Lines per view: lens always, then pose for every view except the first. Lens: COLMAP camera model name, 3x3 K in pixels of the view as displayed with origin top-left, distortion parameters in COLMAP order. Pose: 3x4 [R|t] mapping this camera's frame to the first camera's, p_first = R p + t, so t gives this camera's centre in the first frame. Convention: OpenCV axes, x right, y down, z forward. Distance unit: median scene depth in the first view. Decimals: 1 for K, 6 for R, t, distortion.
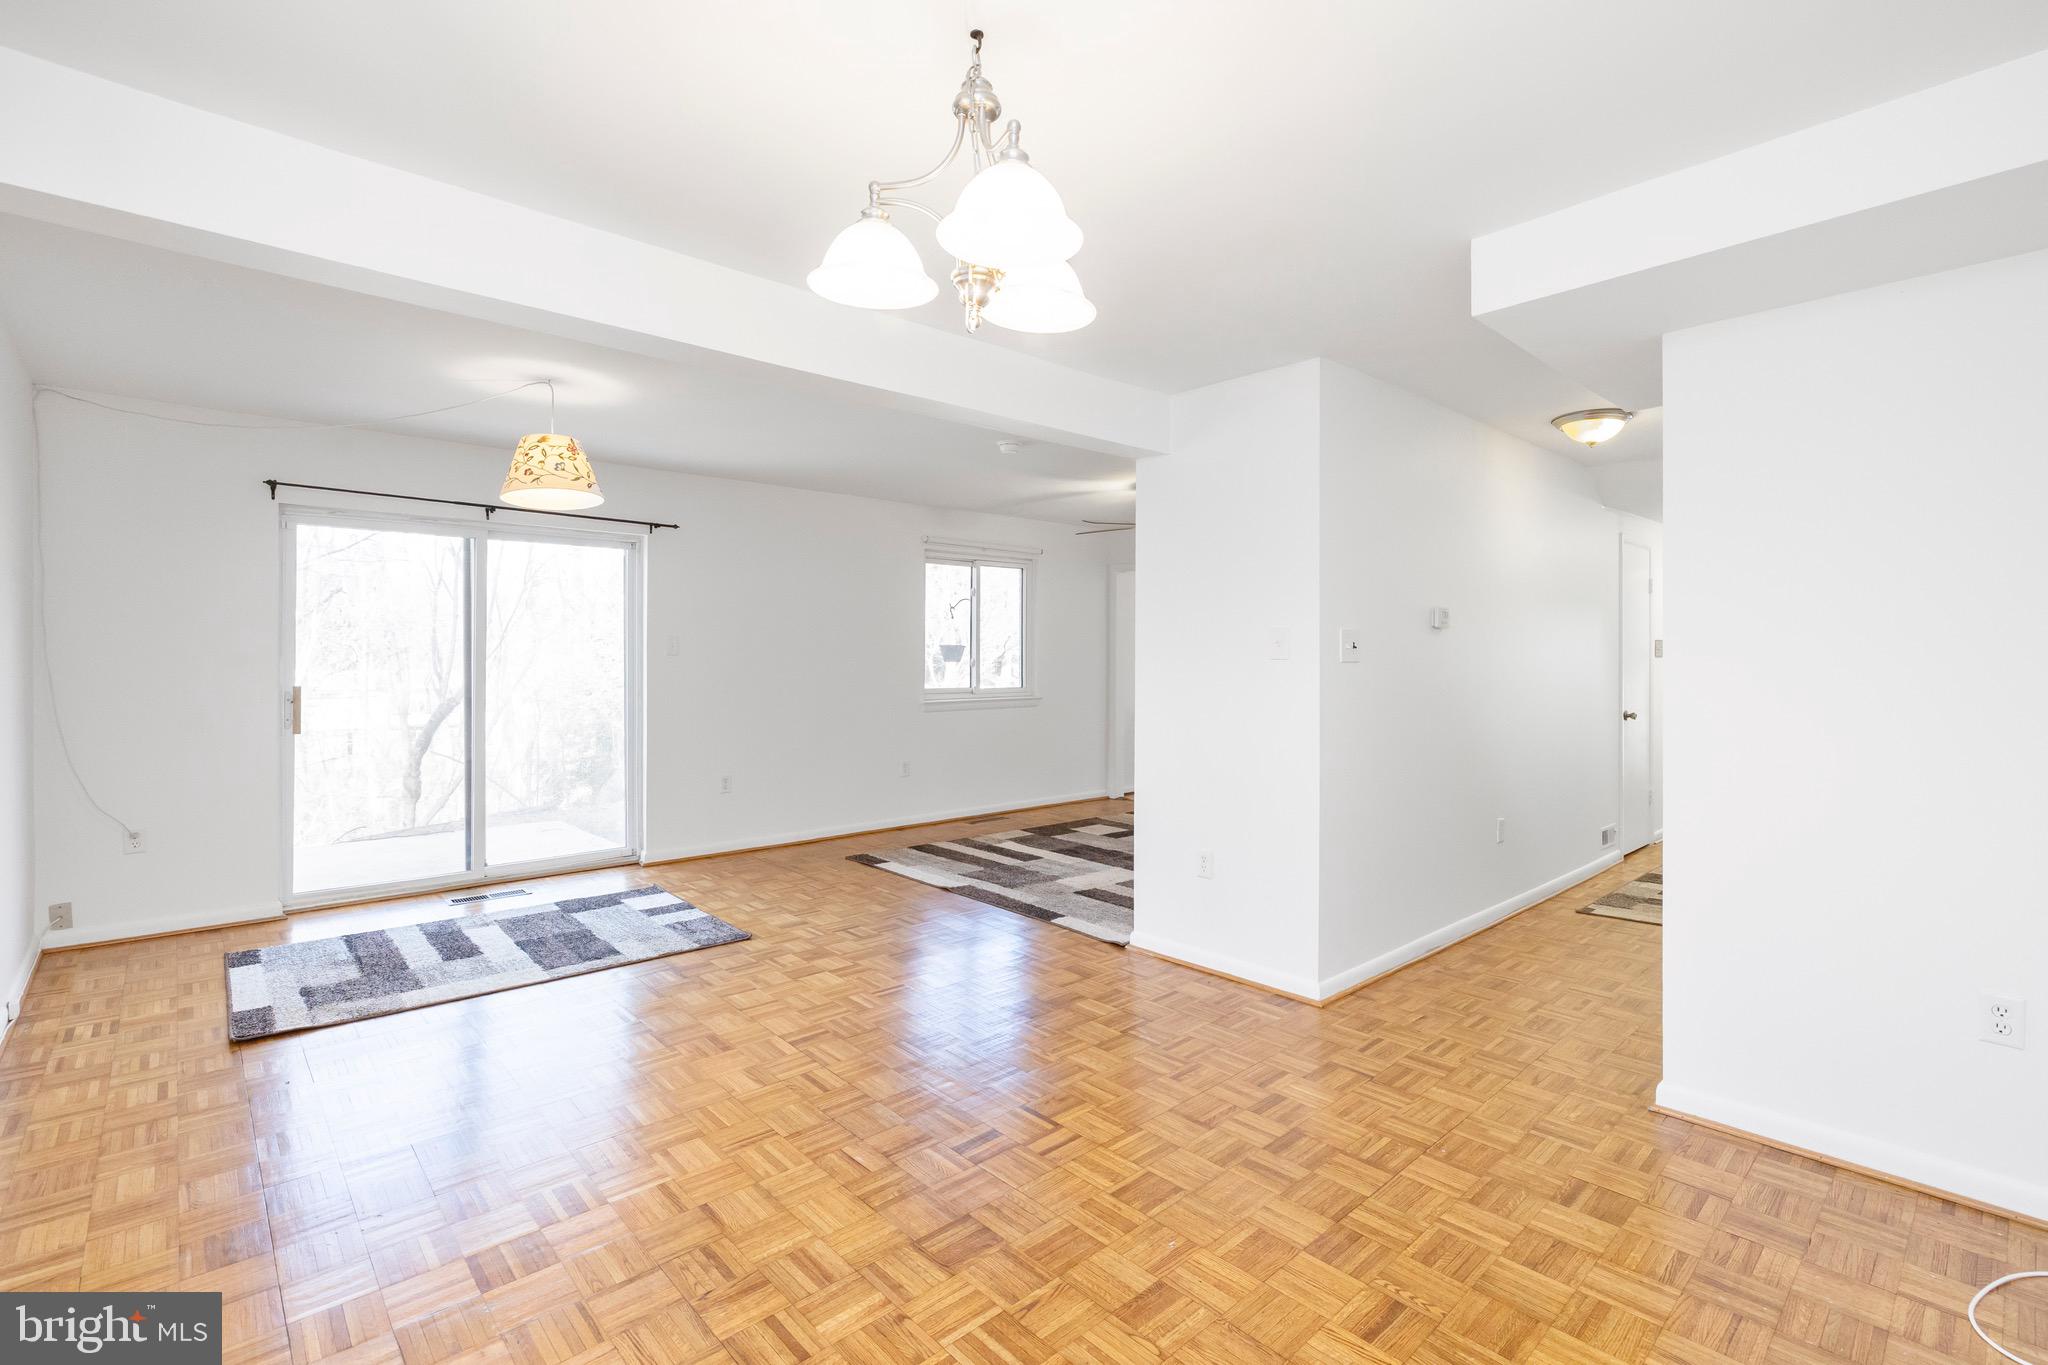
lens RADIAL K [[912.8, 0, 1035.6], [0, 912.8, 664.4], [0, 0, 1]] dist [-0.002185, -0.000053]
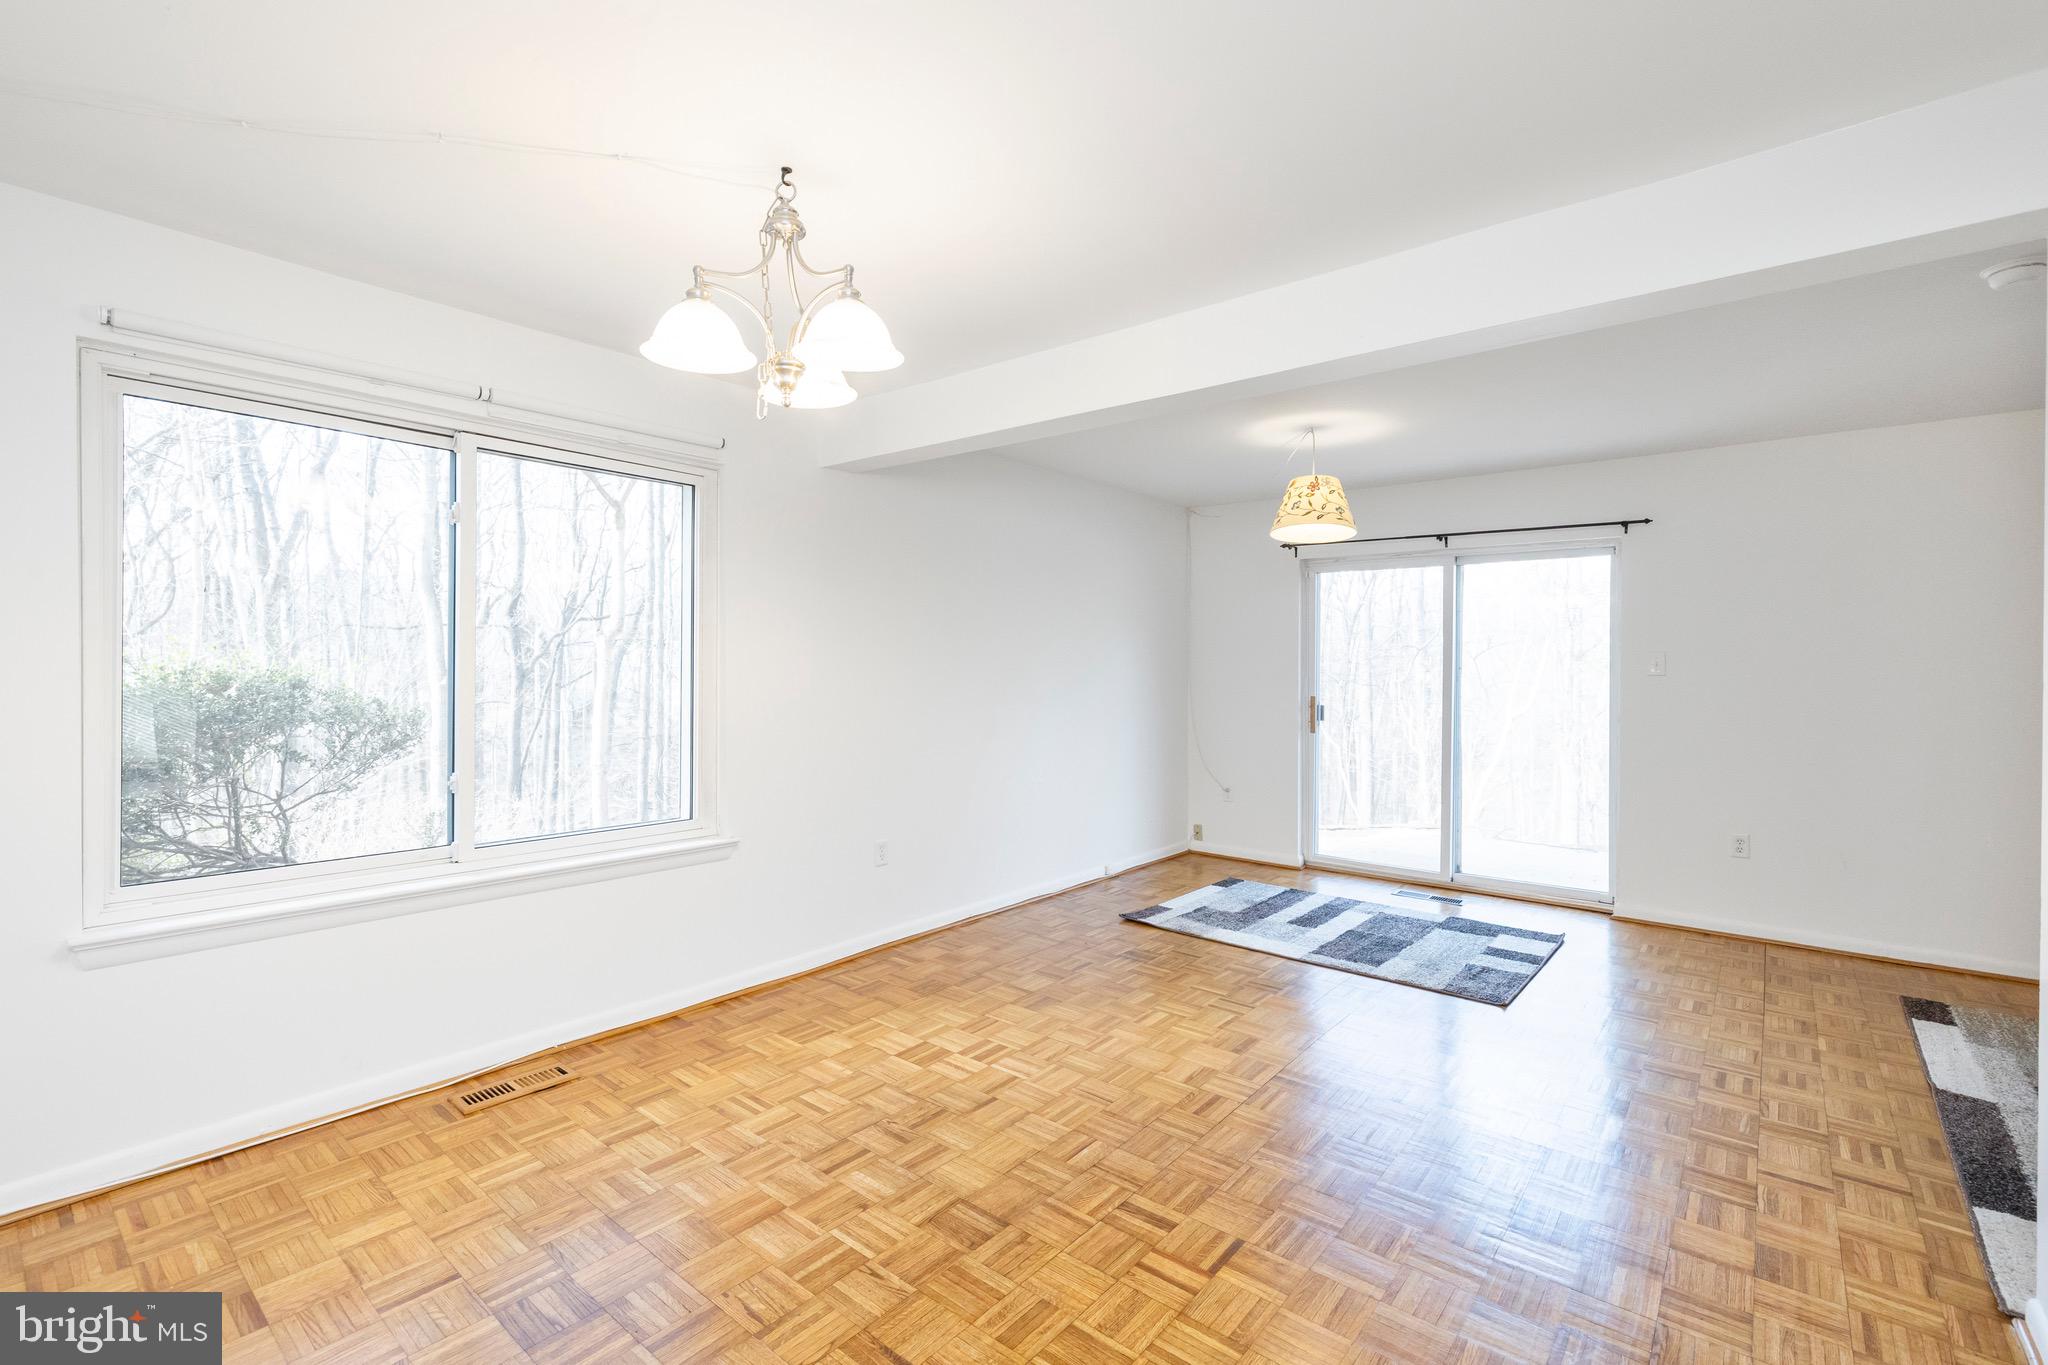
lens RADIAL K [[912.8, 0, 1035.8], [0, 912.8, 679.5], [0, 0, 1]] dist [-0.002185, -0.000053]
pose [[0.141731, 0.008419, -0.989869, 0.751254], [-0.017147, 0.999835, 0.006049, -0.003536], [0.989757, 0.016116, 0.141852, 0.714638]]
